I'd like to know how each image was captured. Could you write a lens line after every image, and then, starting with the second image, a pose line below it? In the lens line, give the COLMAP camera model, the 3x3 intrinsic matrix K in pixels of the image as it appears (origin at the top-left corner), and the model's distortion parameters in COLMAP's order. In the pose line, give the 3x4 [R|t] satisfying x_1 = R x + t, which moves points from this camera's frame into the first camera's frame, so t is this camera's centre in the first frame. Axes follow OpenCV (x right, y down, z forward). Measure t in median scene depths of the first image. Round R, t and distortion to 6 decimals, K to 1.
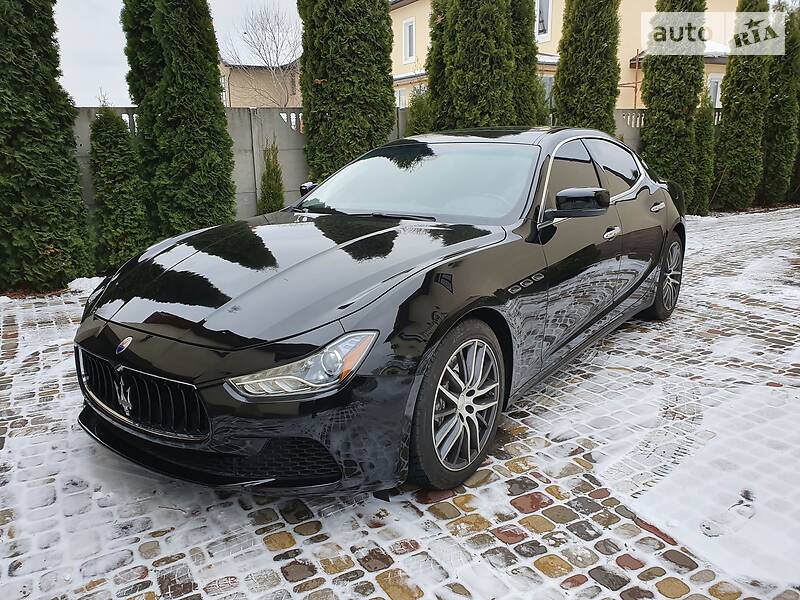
lens RADIAL K [[635.1, 0, 386.3], [0, 635.1, 299.5], [0, 0, 1]] dist [0.000290, 0.033292]
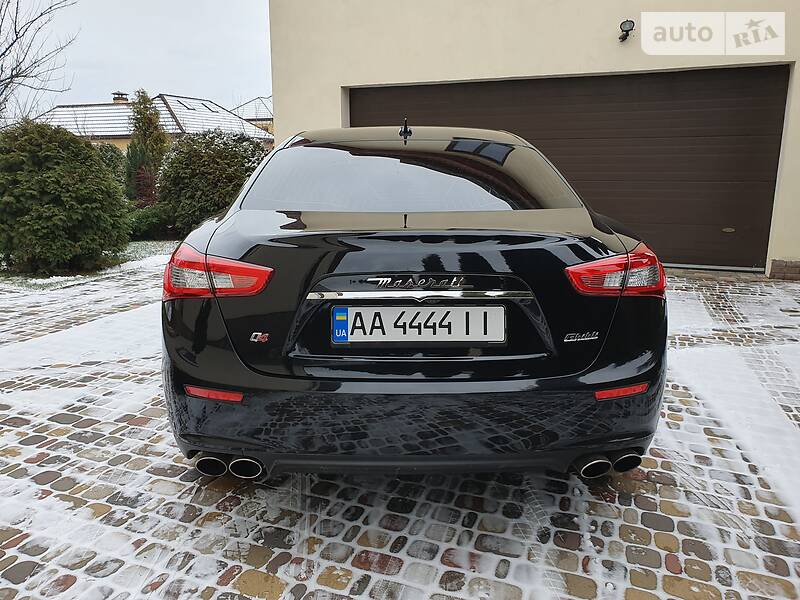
lens RADIAL K [[635.1, 0, 382.1], [0, 635.1, 280.3], [0, 0, 1]] dist [0.000290, 0.033292]
pose [[-0.798527, 0.136447, -0.586291, 0.768054], [-0.119076, 0.918920, 0.376042, -0.428971], [0.590065, 0.370093, -0.717534, 1.775418]]
